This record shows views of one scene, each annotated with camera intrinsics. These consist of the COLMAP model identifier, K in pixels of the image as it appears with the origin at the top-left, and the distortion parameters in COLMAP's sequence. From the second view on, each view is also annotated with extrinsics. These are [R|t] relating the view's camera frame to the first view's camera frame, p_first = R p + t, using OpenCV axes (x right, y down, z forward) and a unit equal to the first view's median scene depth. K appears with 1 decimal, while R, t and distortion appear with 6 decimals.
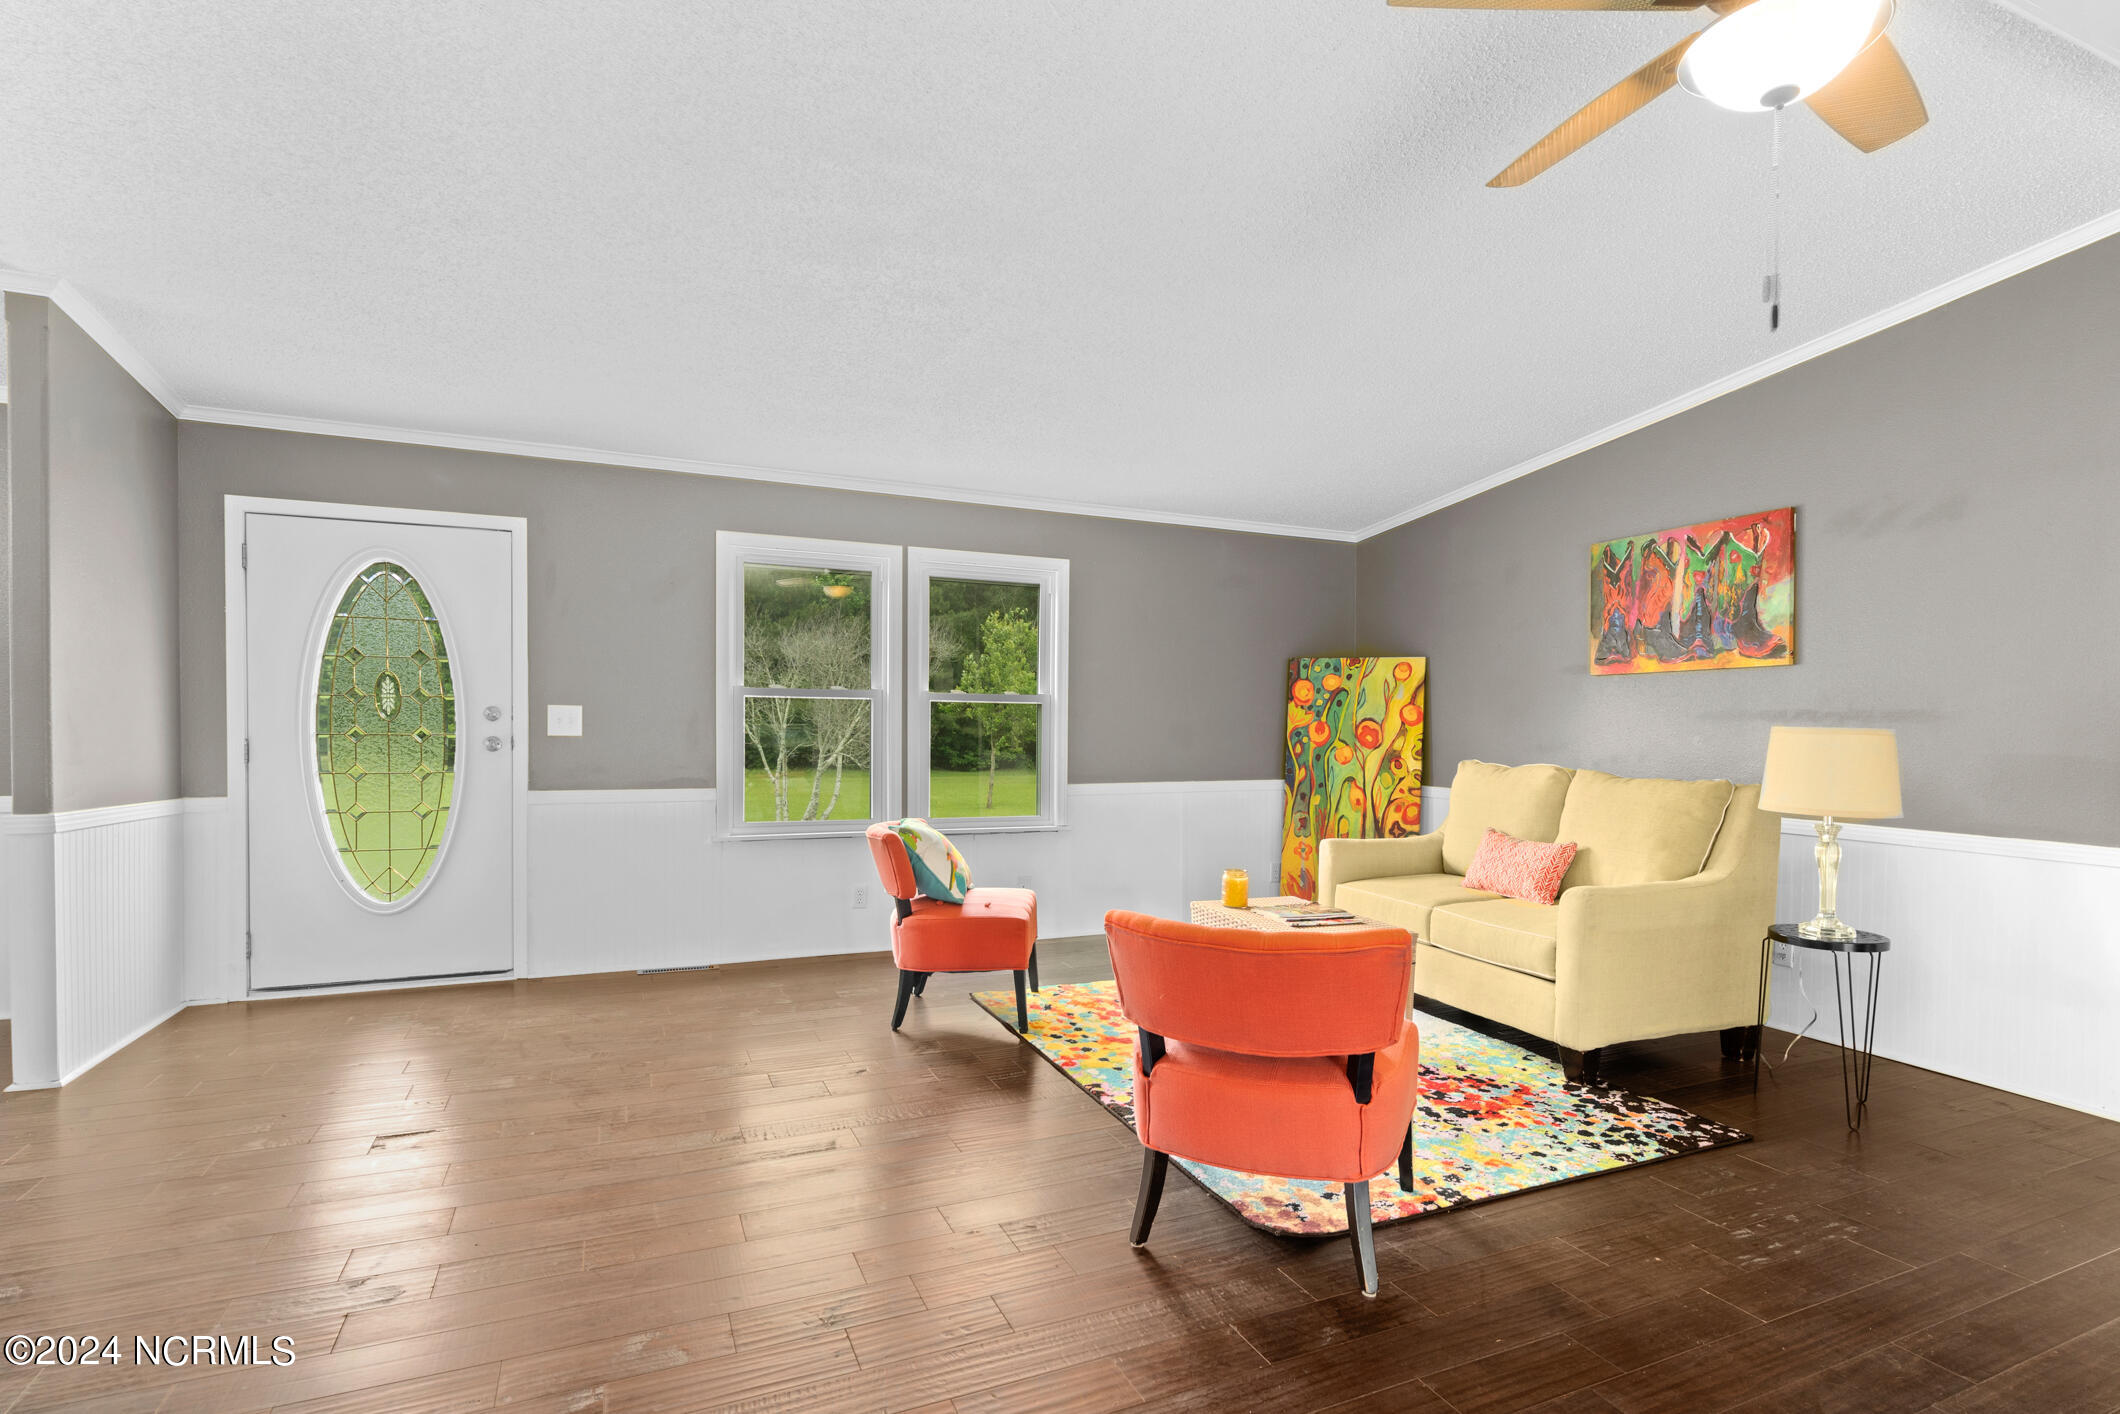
lens RADIAL K [[976.9, 0, 1054.6], [0, 976.9, 742.5], [0, 0, 1]] dist [-0.005571, -0.000305]
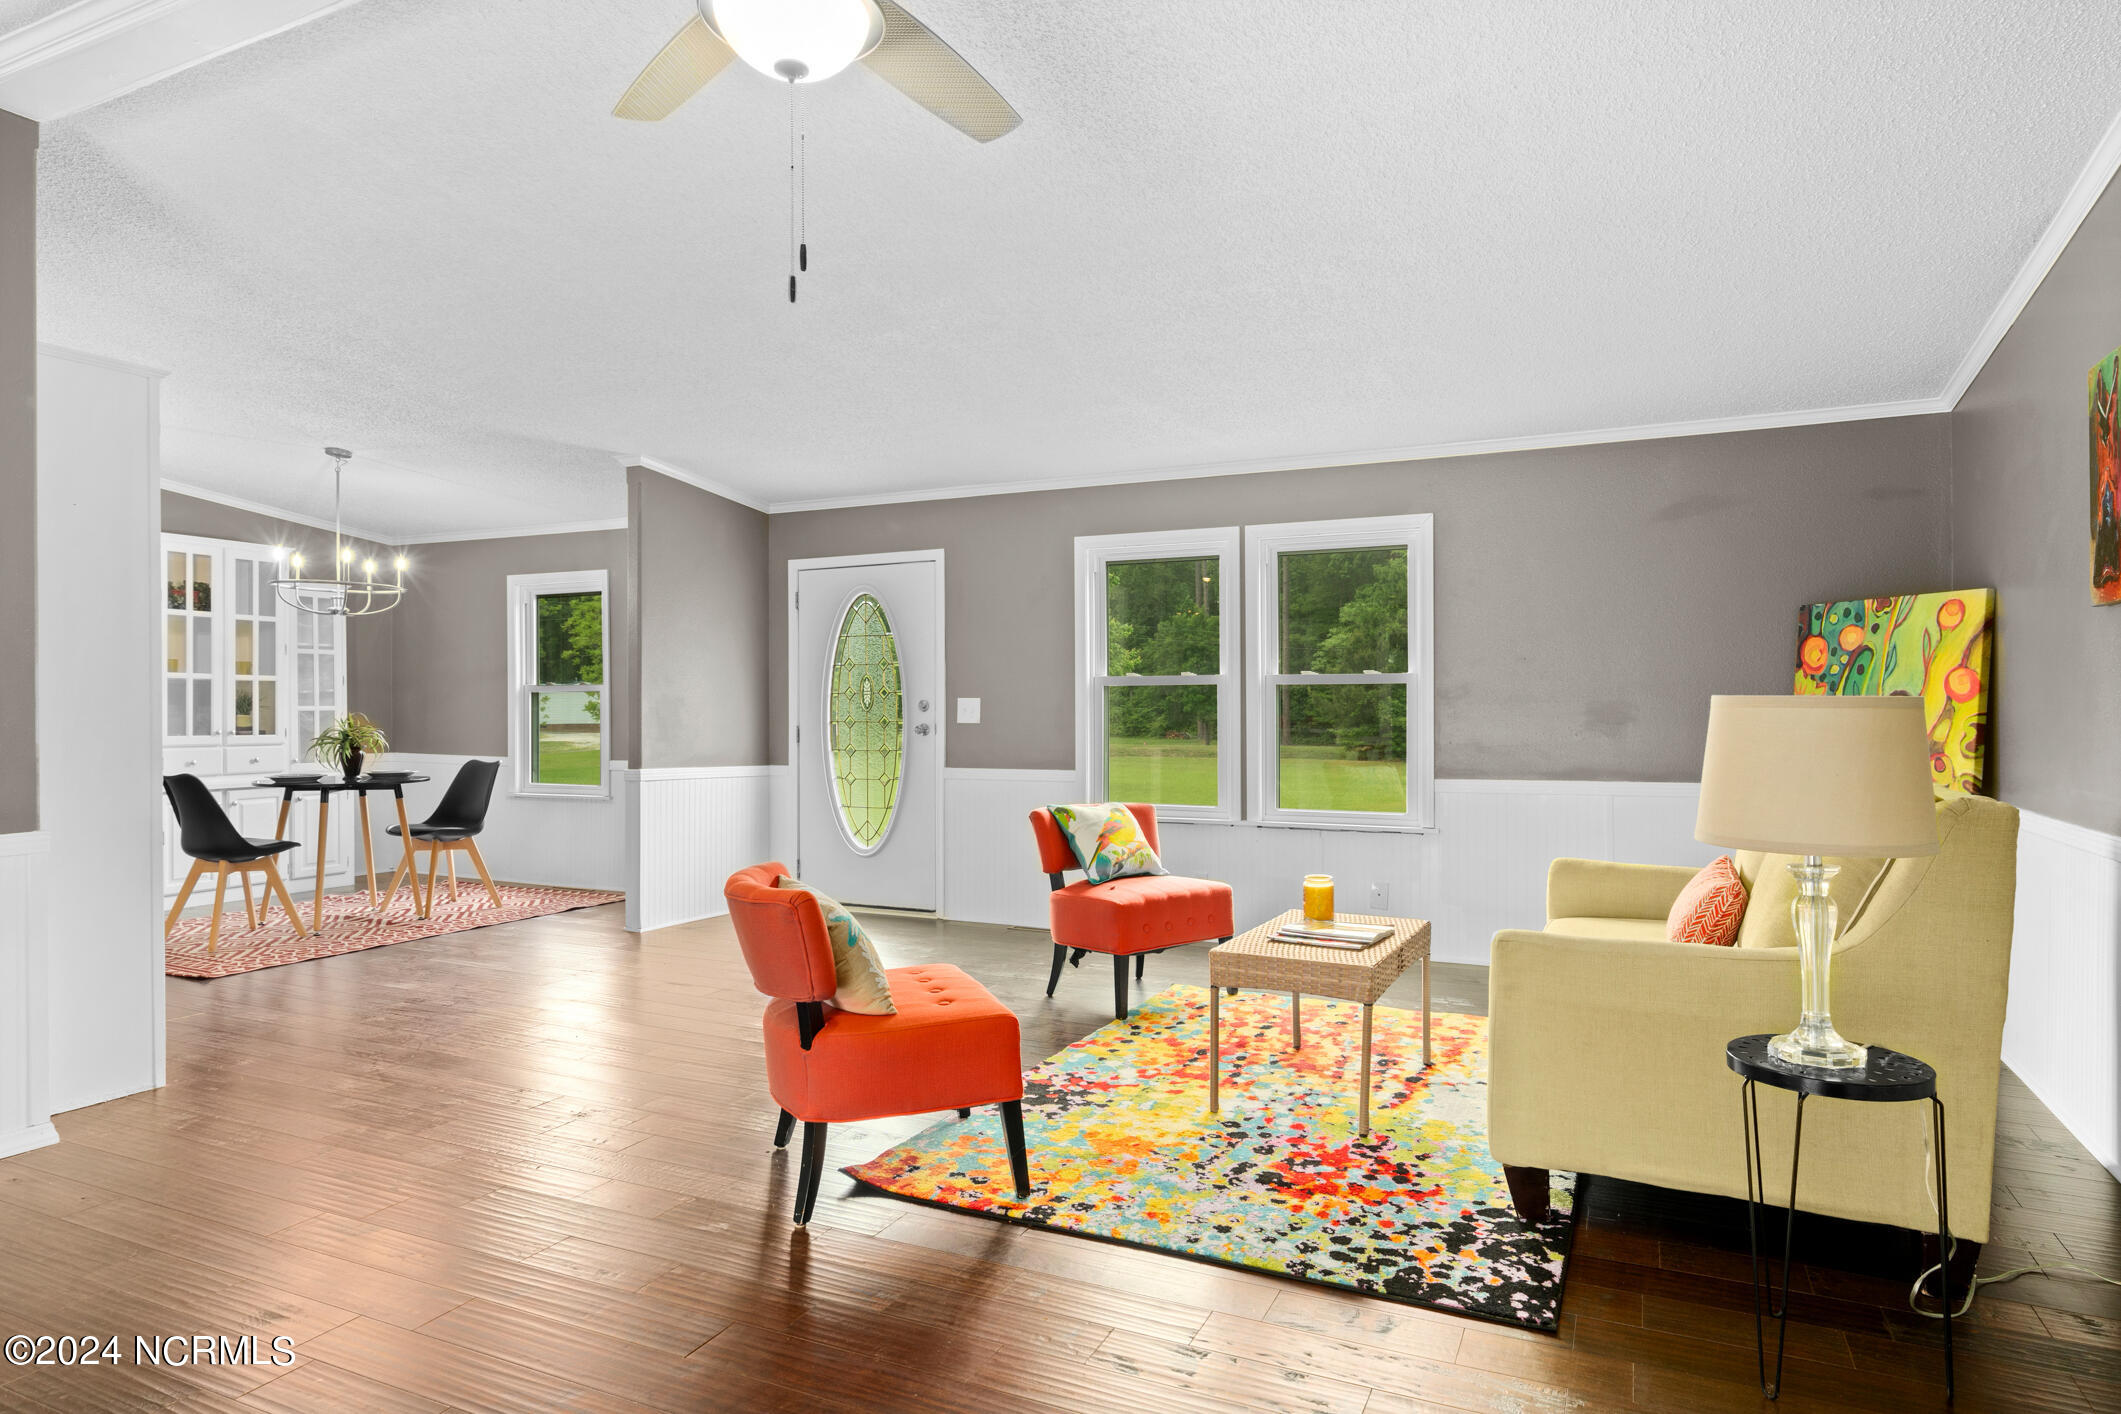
lens RADIAL K [[1092.1, 0, 1061.7], [0, 1092.1, 711.2], [0, 0, 1]] dist [0.003521, 0.000899]
pose [[0.695377, -0.010745, -0.718564, 0.568731], [-0.002291, 0.999850, -0.017168, 0.001873], [0.718641, 0.013585, 0.695248, 0.137335]]
